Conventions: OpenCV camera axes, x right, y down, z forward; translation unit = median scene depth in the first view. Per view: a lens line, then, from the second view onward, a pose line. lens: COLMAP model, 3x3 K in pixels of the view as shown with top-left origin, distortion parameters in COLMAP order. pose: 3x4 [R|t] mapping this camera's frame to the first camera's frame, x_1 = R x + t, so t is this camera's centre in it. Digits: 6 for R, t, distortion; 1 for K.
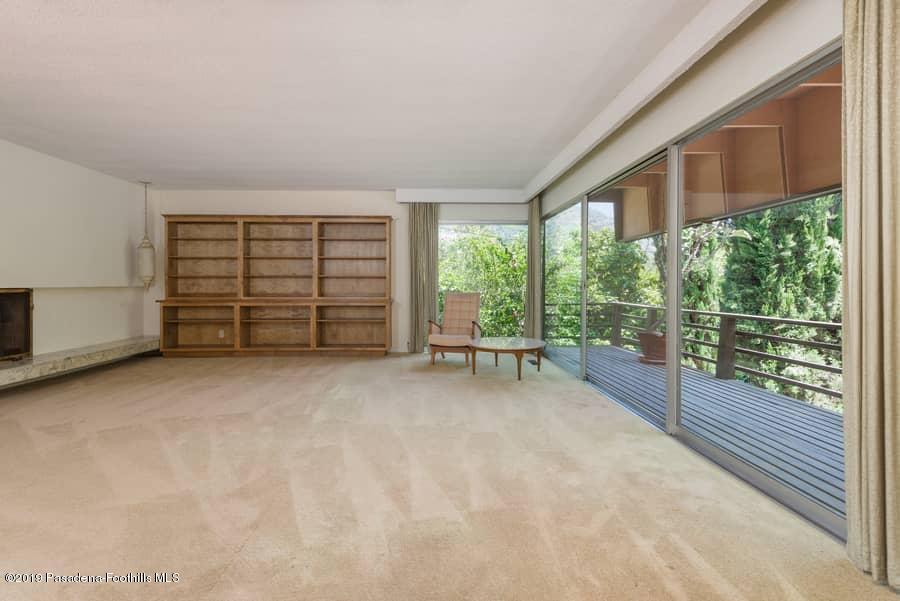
lens RADIAL K [[448.3, 0, 432.4], [0, 448.3, 284.6], [0, 0, 1]] dist [-0.000085, -0.000371]
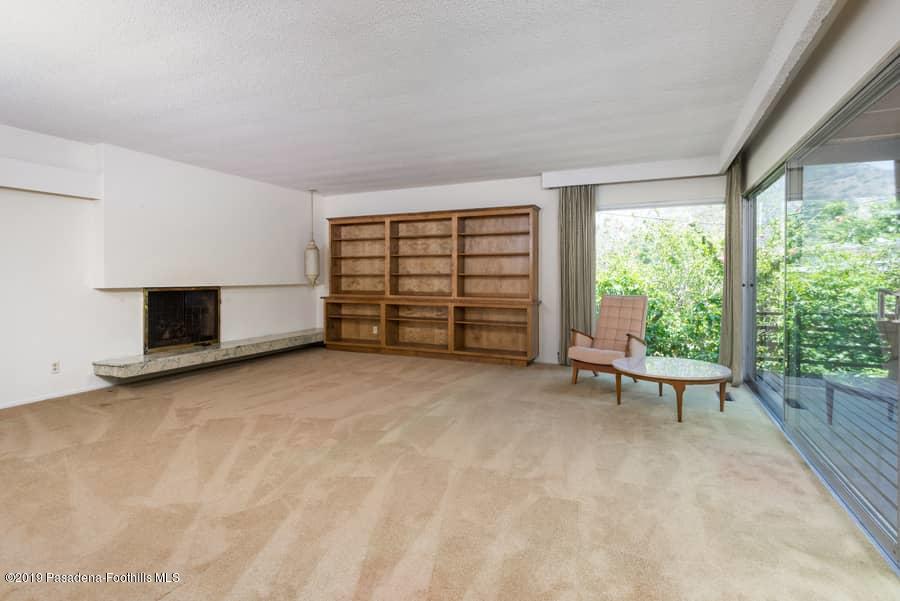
lens RADIAL K [[458.8, 0, 424.0], [0, 458.8, 279.0], [0, 0, 1]] dist [0.009375, -0.000171]
pose [[0.888555, 0.003624, -0.458756, 0.122247], [-0.002669, 0.999993, 0.002730, -0.012339], [0.458762, -0.001201, 0.888558, 0.114093]]
